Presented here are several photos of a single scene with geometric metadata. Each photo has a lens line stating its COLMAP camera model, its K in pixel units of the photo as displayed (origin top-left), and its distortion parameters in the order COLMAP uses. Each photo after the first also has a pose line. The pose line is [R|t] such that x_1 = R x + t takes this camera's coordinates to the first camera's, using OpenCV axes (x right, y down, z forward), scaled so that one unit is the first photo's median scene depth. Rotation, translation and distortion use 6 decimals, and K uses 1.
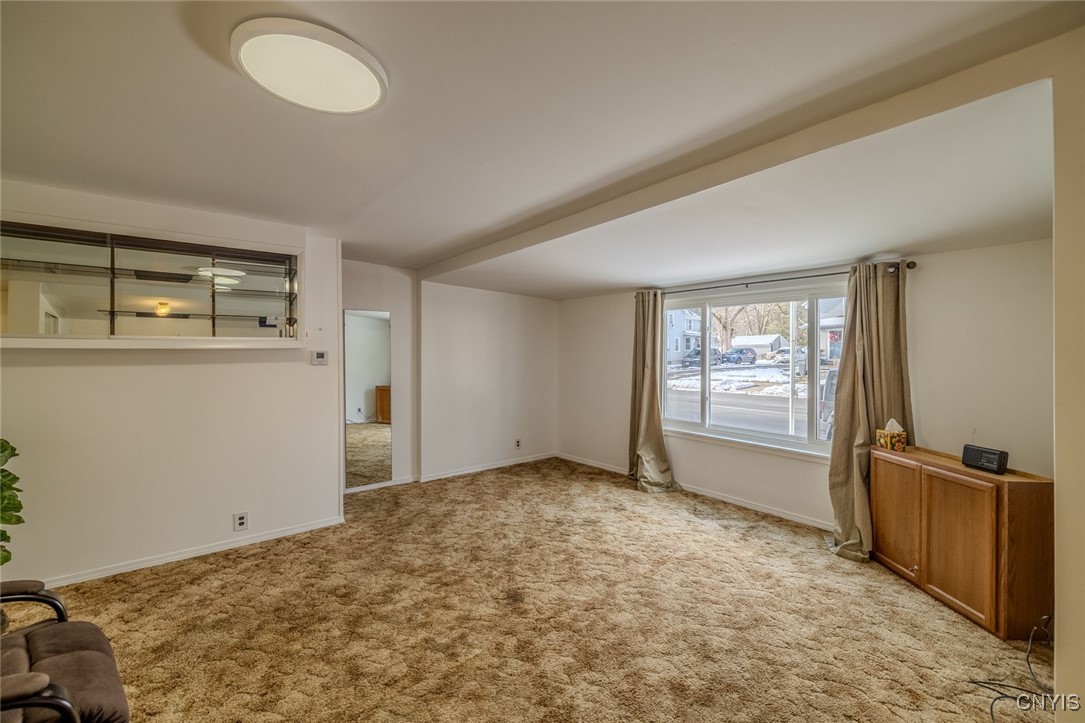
lens RADIAL K [[455.0, 0, 536.5], [0, 455.0, 358.6], [0, 0, 1]] dist [-0.001486, -0.000122]
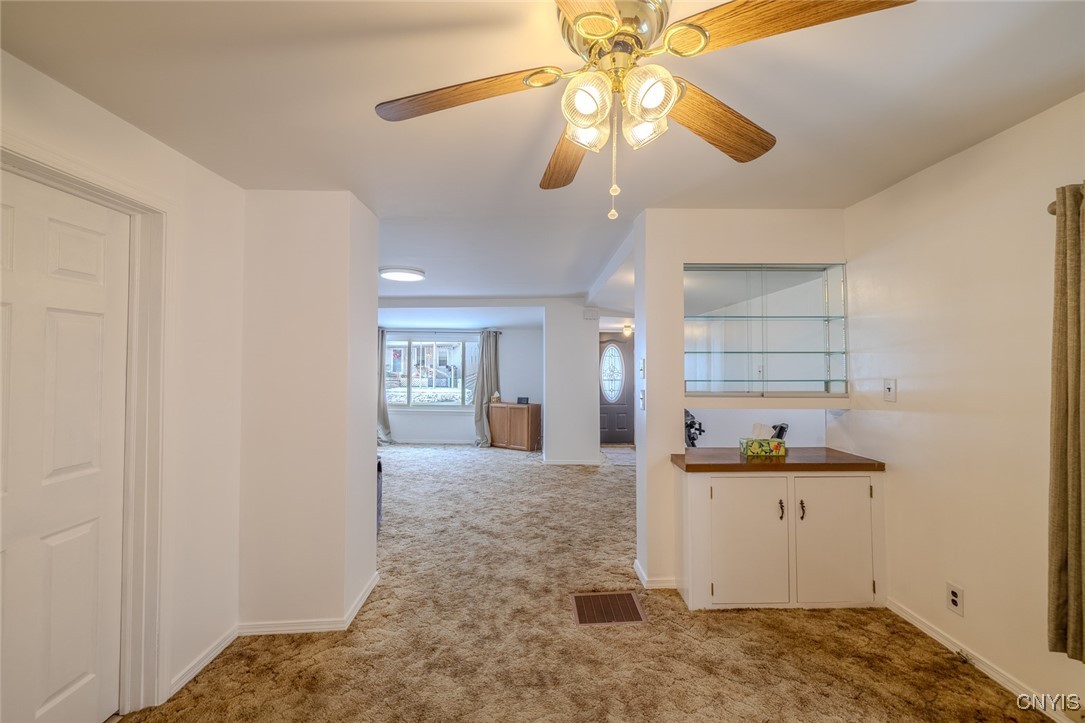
lens RADIAL K [[455.0, 0, 532.3], [0, 455.0, 359.3], [0, 0, 1]] dist [-0.001486, -0.000122]
pose [[0.620338, 0.017798, 0.784133, -1.108493], [0.005499, 0.999619, -0.027039, 0.019931], [-0.784315, 0.021086, 0.620004, -0.765709]]
